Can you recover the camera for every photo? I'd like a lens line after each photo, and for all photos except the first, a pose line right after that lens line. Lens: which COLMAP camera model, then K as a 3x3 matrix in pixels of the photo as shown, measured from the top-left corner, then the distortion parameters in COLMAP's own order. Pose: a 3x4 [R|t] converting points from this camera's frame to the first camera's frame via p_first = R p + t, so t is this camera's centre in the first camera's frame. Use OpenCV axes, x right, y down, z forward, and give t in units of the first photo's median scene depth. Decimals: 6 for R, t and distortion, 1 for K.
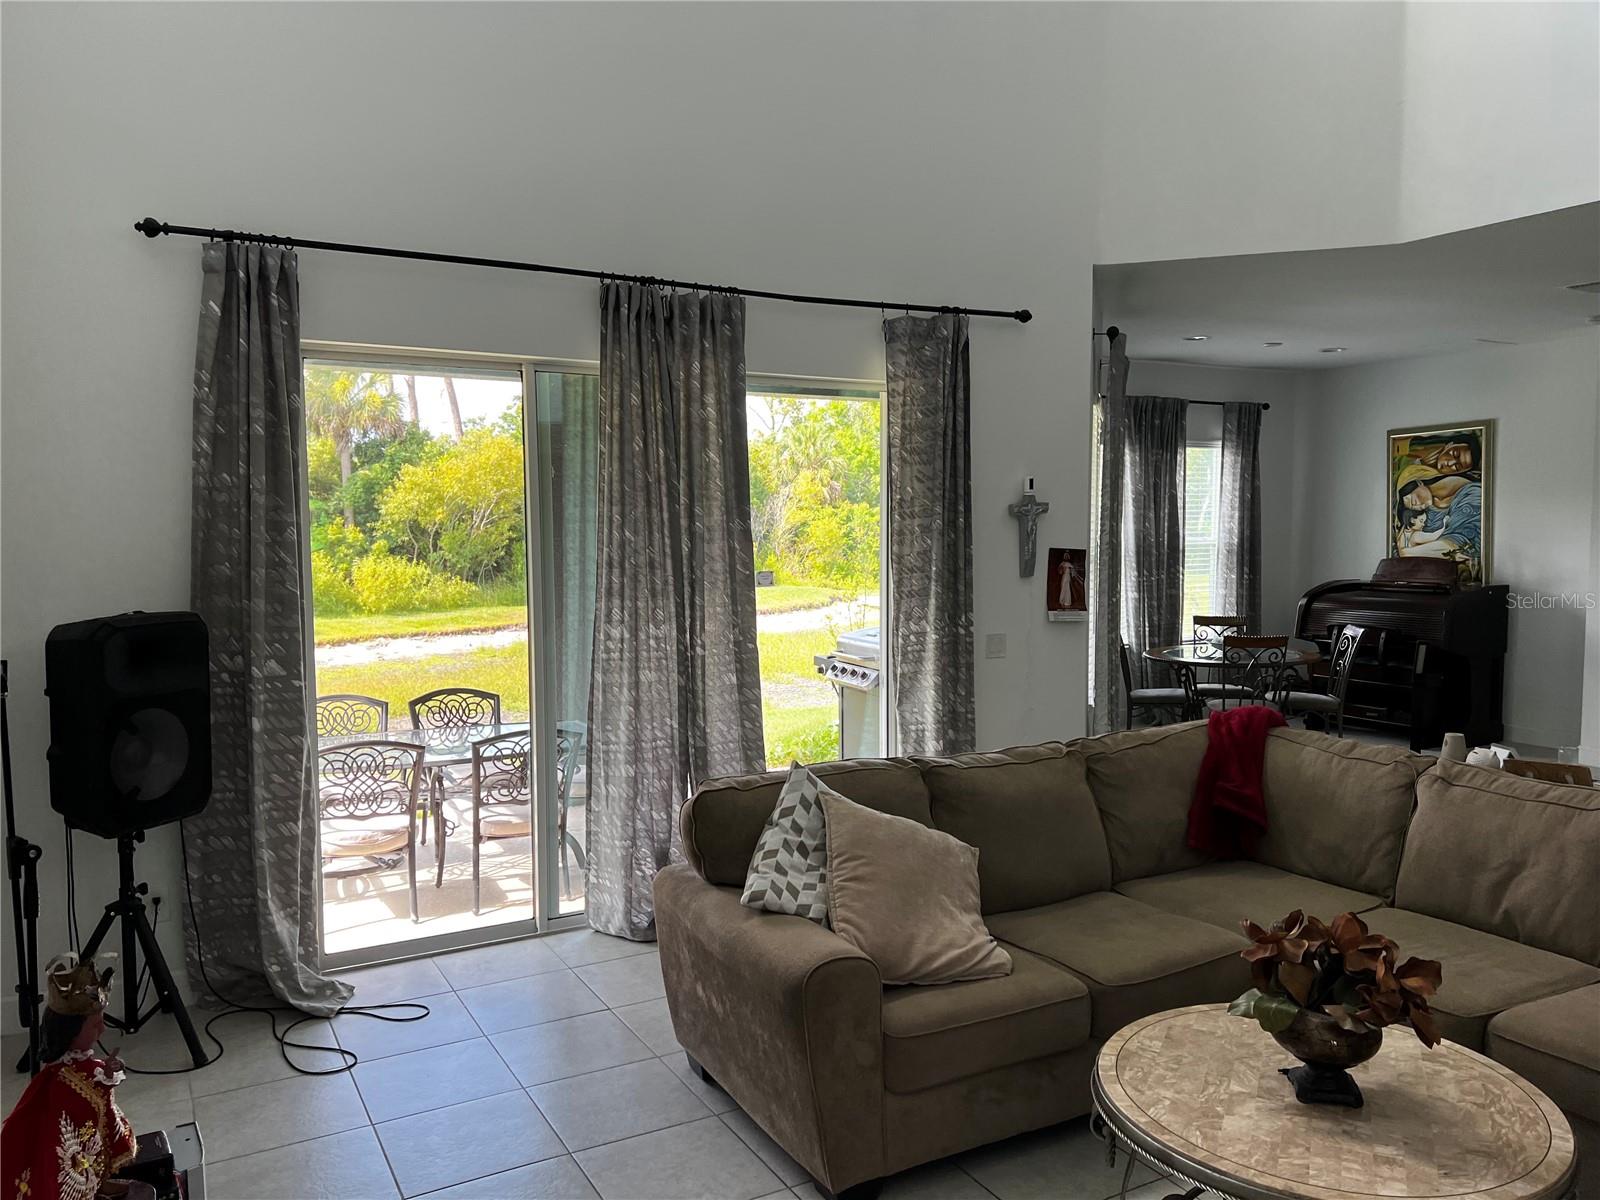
lens RADIAL K [[1195.4, 0, 788.5], [0, 1195.4, 615.2], [0, 0, 1]] dist [0.070842, -0.079662]
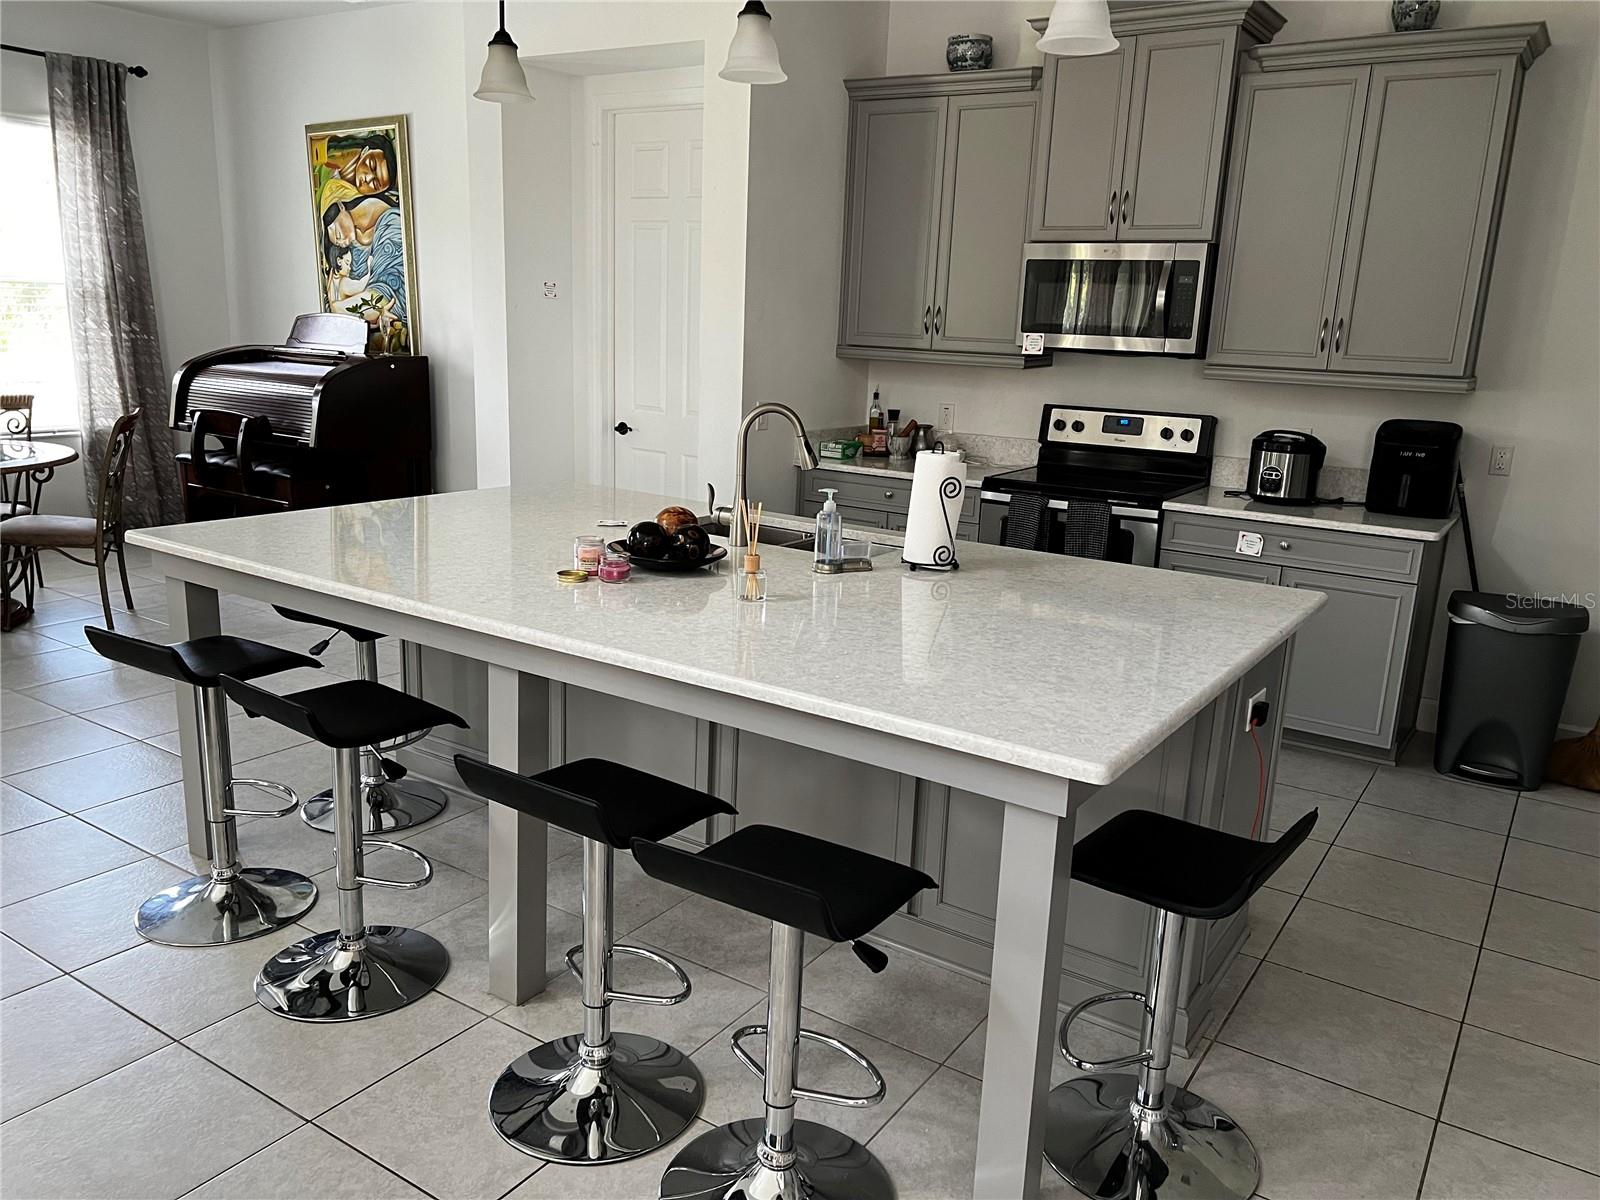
lens RADIAL K [[1195.4, 0, 805.4], [0, 1195.4, 612.4], [0, 0, 1]] dist [0.070842, -0.079662]
pose [[0.883785, -0.069926, 0.462638, 0.724030], [-0.012692, 0.984823, 0.173097, -0.003206], [-0.467721, -0.158853, 0.869484, 0.388255]]
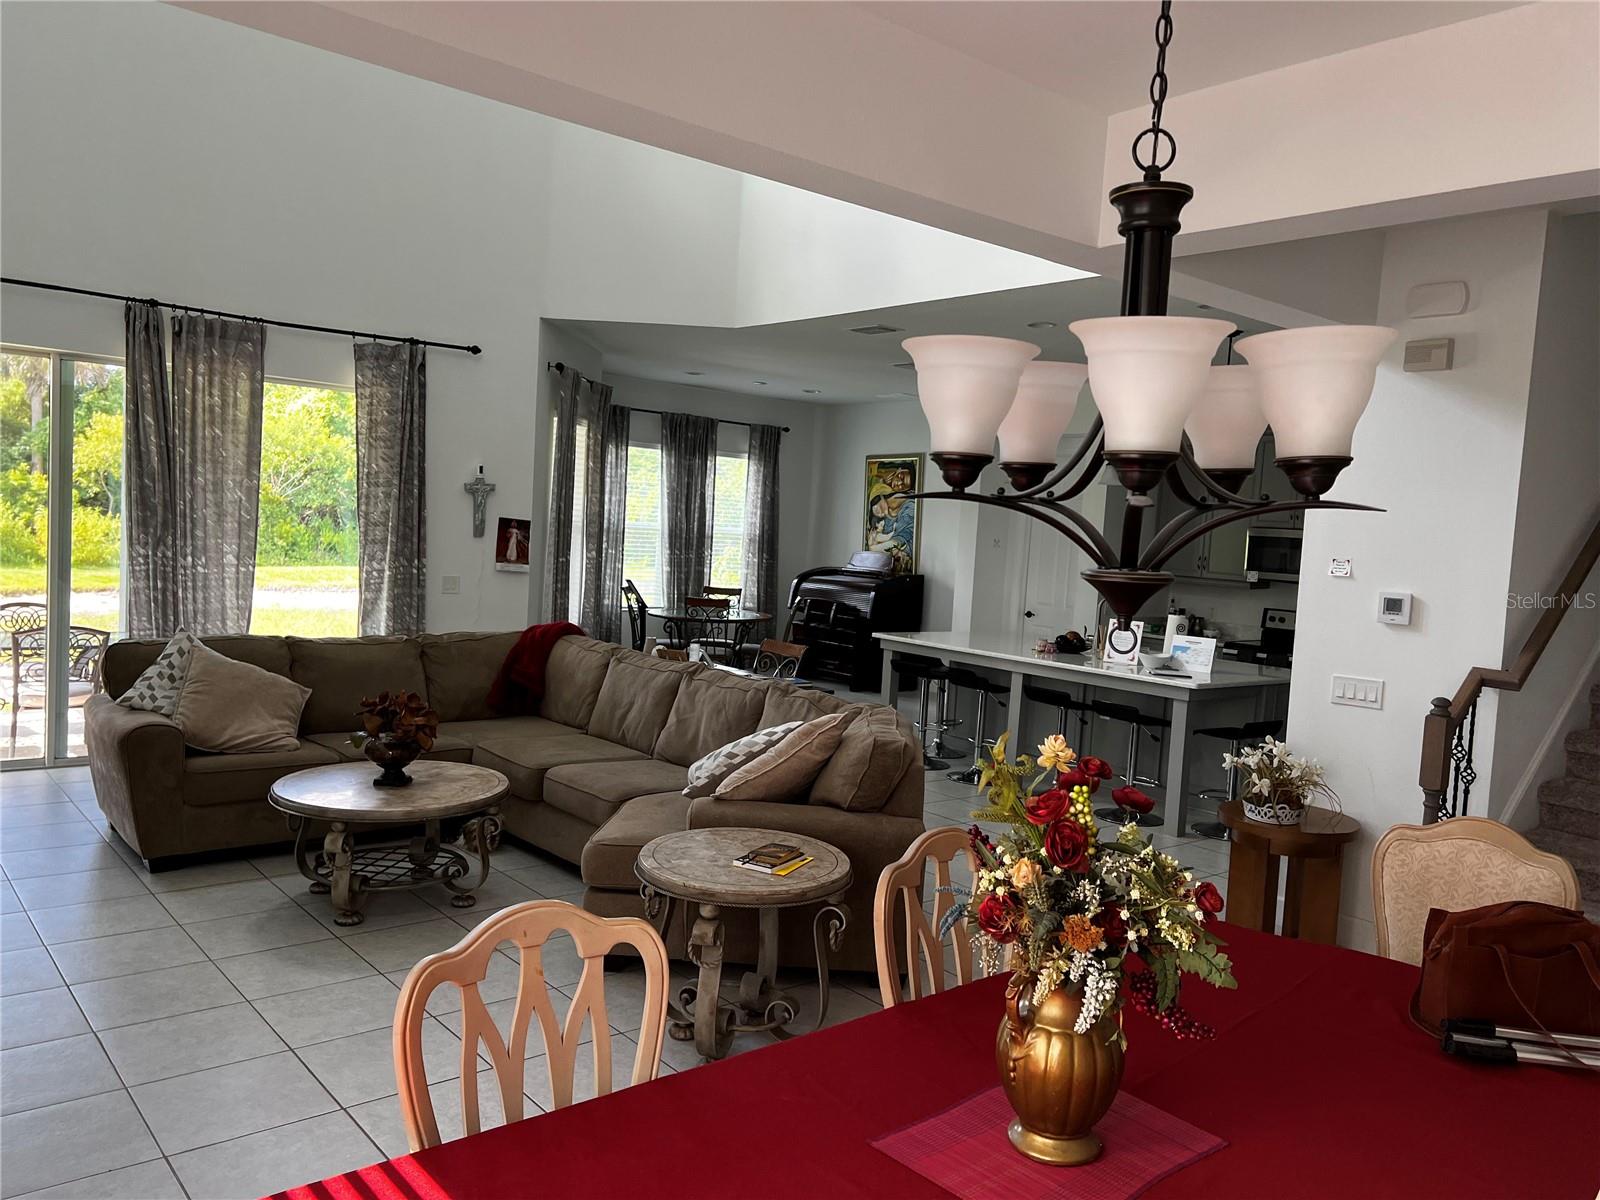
lens RADIAL K [[1195.4, 0, 806.3], [0, 1195.4, 606.2], [0, 0, 1]] dist [0.070842, -0.079662]
pose [[0.977673, 0.051126, 0.203816, 0.308770], [-0.051087, 0.998679, -0.005457, 0.038682], [-0.203826, -0.005078, 0.978994, -0.469172]]
